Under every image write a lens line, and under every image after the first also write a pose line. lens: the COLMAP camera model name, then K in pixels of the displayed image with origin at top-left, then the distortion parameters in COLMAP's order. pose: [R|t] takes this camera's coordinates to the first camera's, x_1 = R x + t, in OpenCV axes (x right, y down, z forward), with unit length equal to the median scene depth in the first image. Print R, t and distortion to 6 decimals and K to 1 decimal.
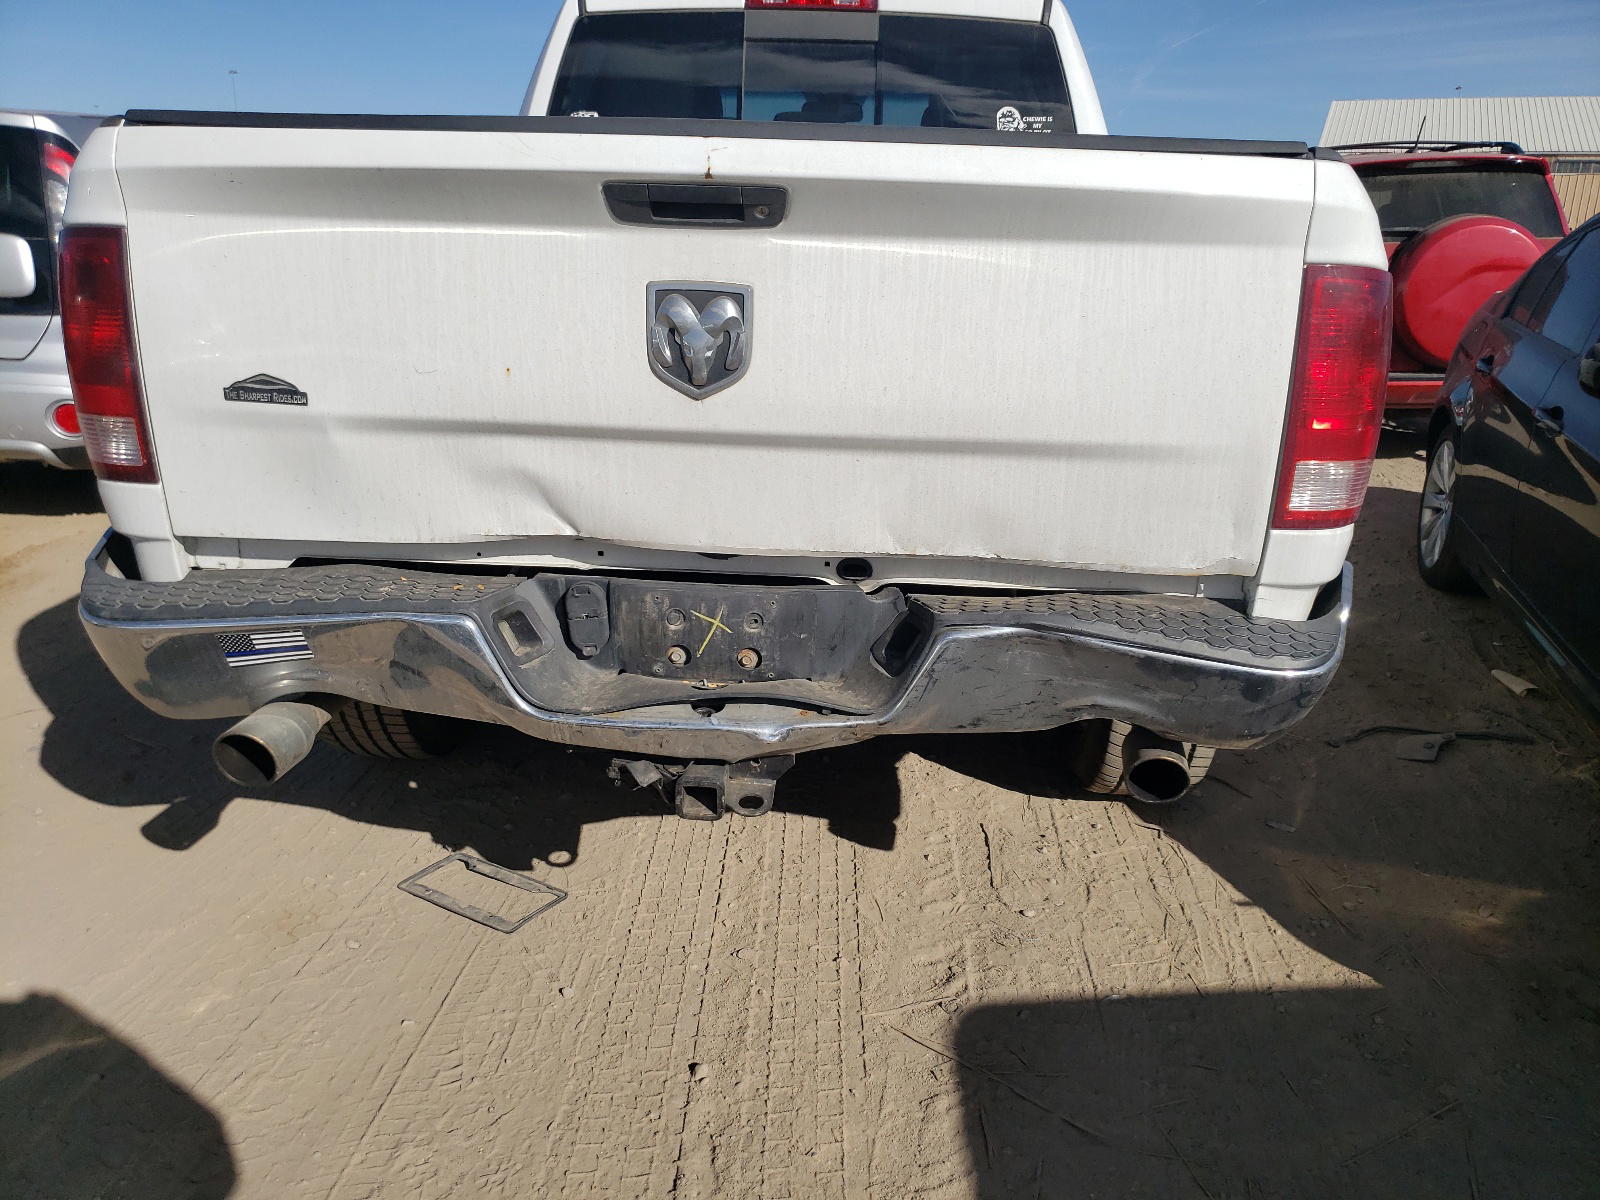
lens RADIAL K [[1224.5, 0, 808.3], [0, 1224.5, 587.9], [0, 0, 1]] dist [0.039001, -0.020931]
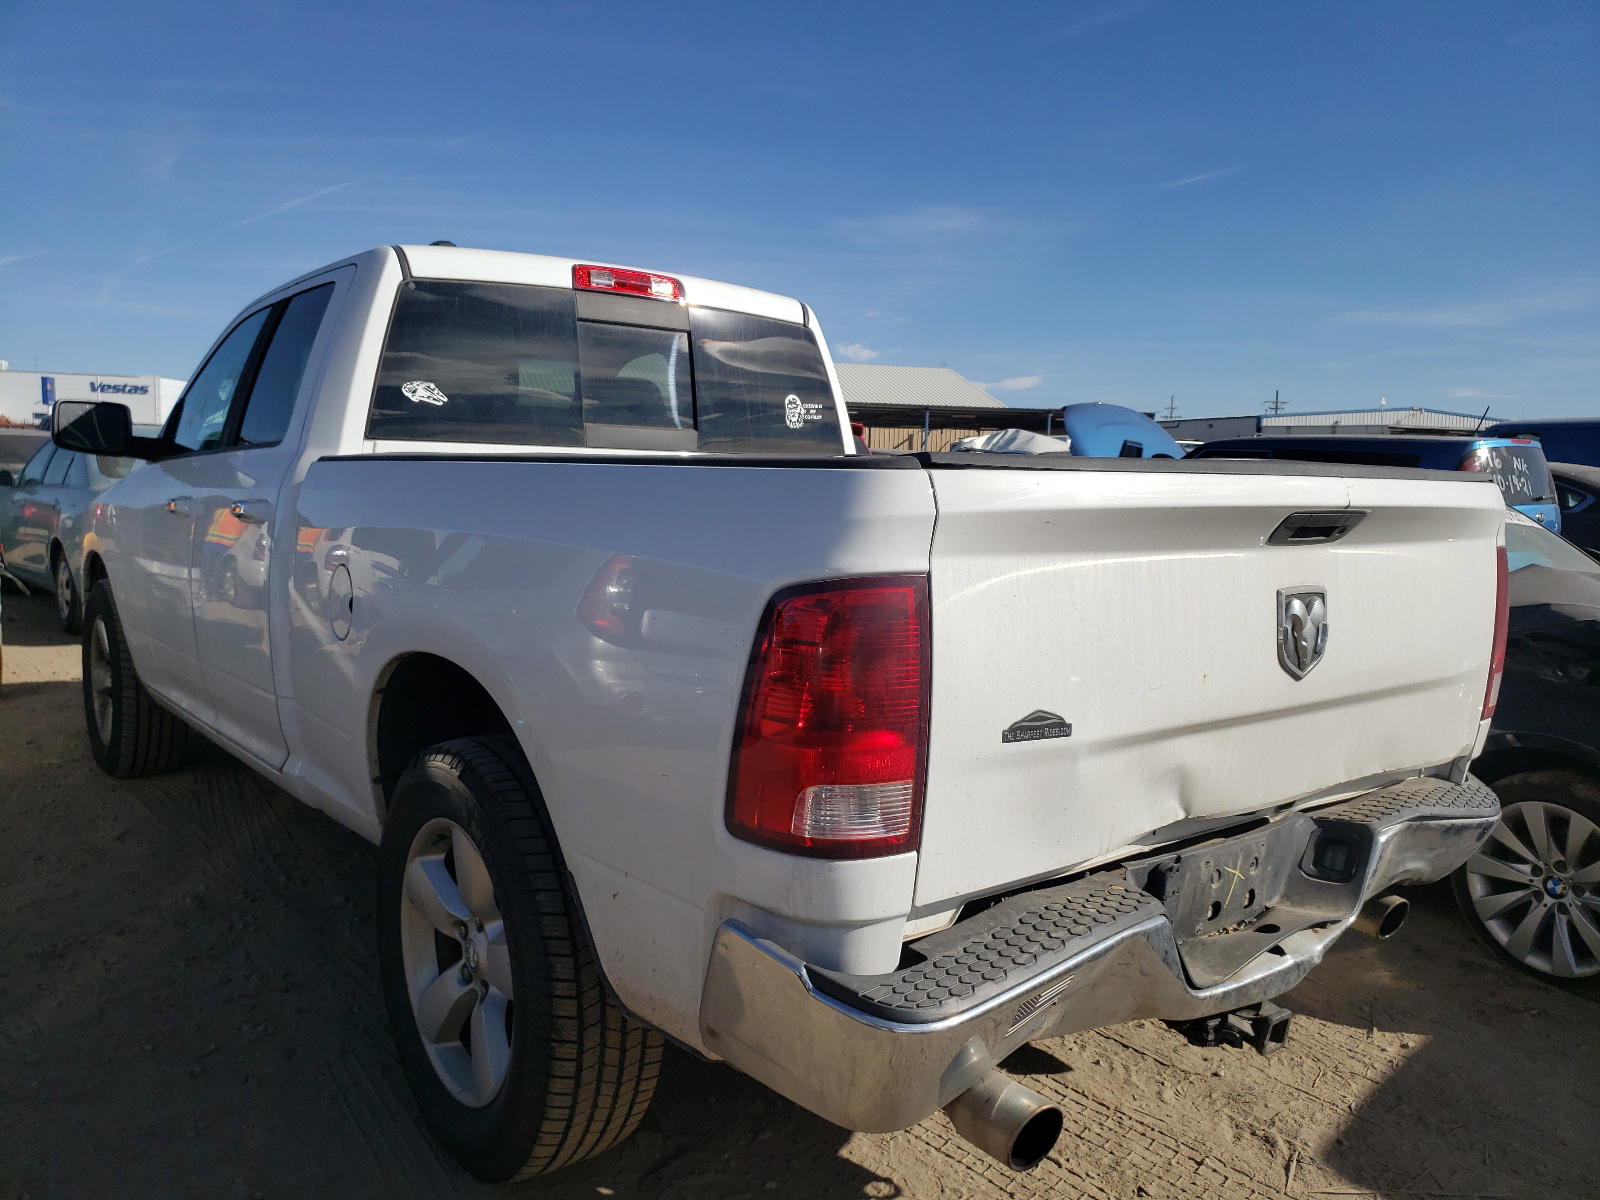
lens RADIAL K [[1224.5, 0, 801.7], [0, 1224.5, 611.2], [0, 0, 1]] dist [0.039001, -0.020931]
pose [[0.746648, -0.081981, 0.660148, -1.165461], [0.182279, 0.979608, -0.084509, -0.195291], [-0.639758, 0.183429, 0.746366, 0.375723]]
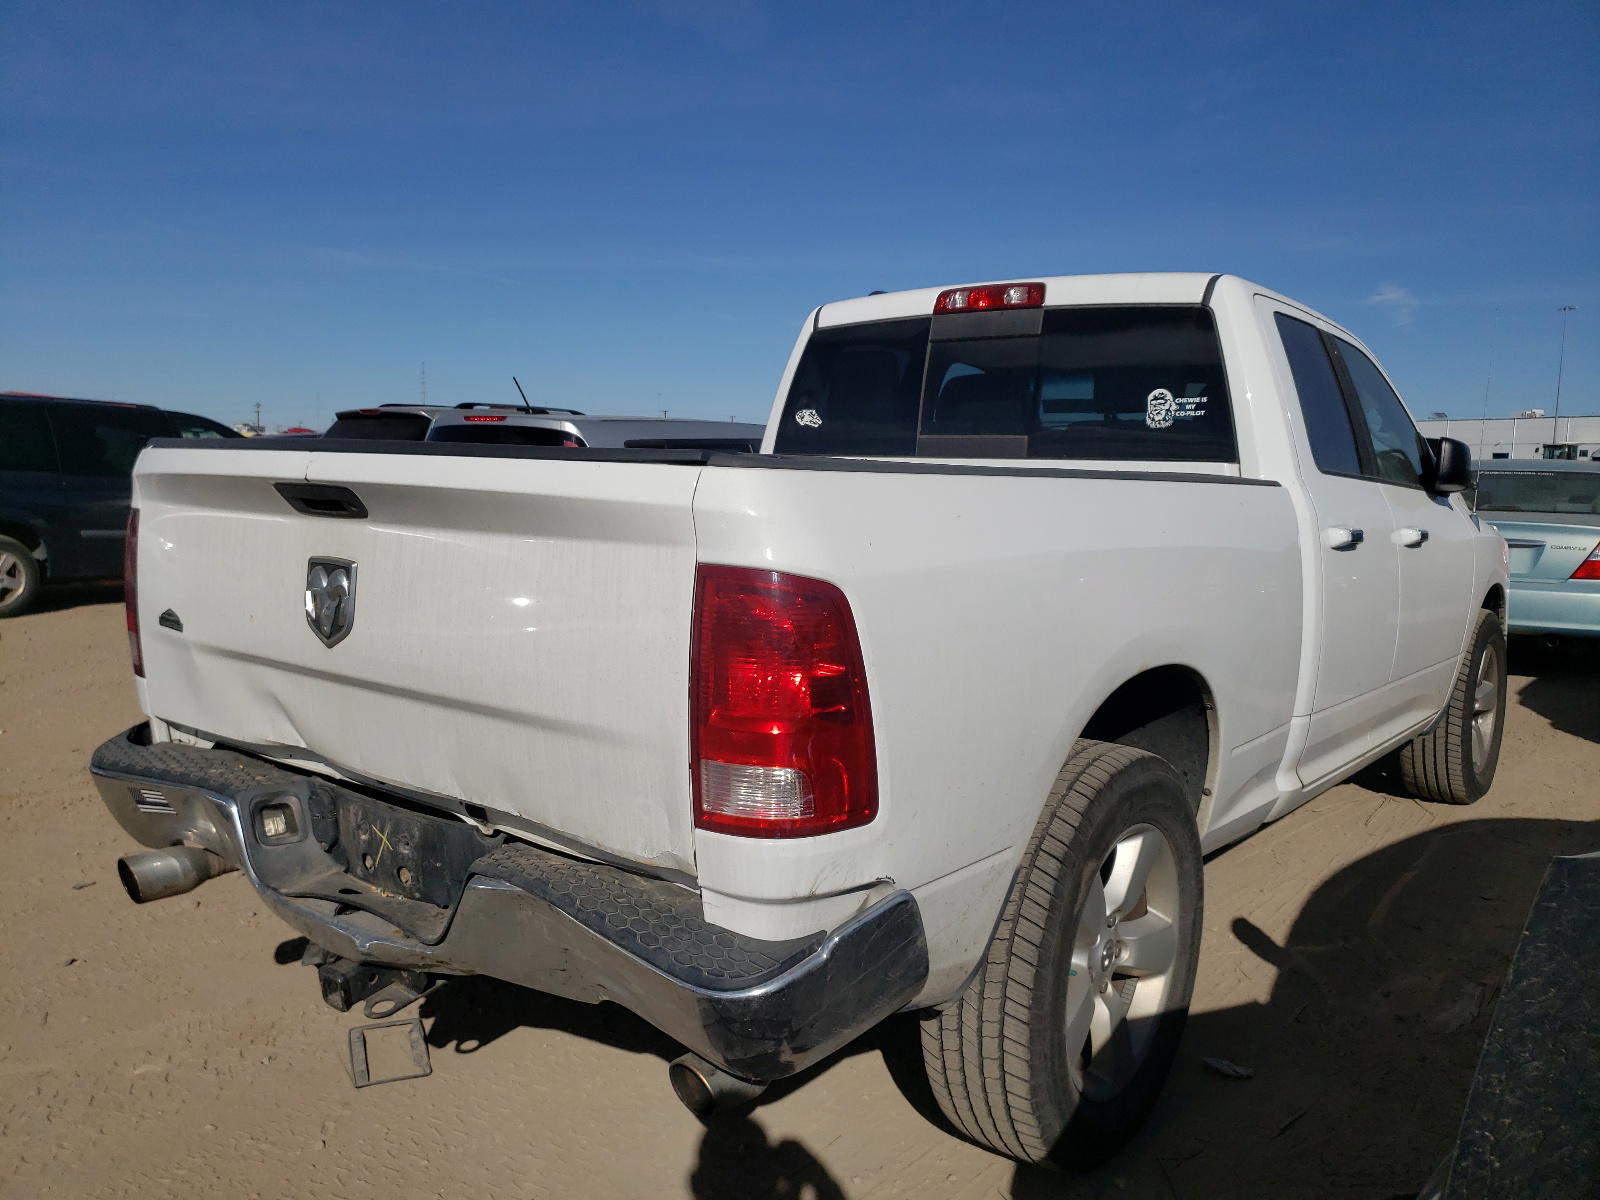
lens RADIAL K [[1224.5, 0, 792.7], [0, 1224.5, 590.4], [0, 0, 1]] dist [0.039001, -0.020931]
pose [[0.818452, 0.050846, -0.572321, 0.948934], [-0.166724, 0.974237, -0.151871, -0.093404], [0.549854, 0.219719, 0.805844, 0.222411]]
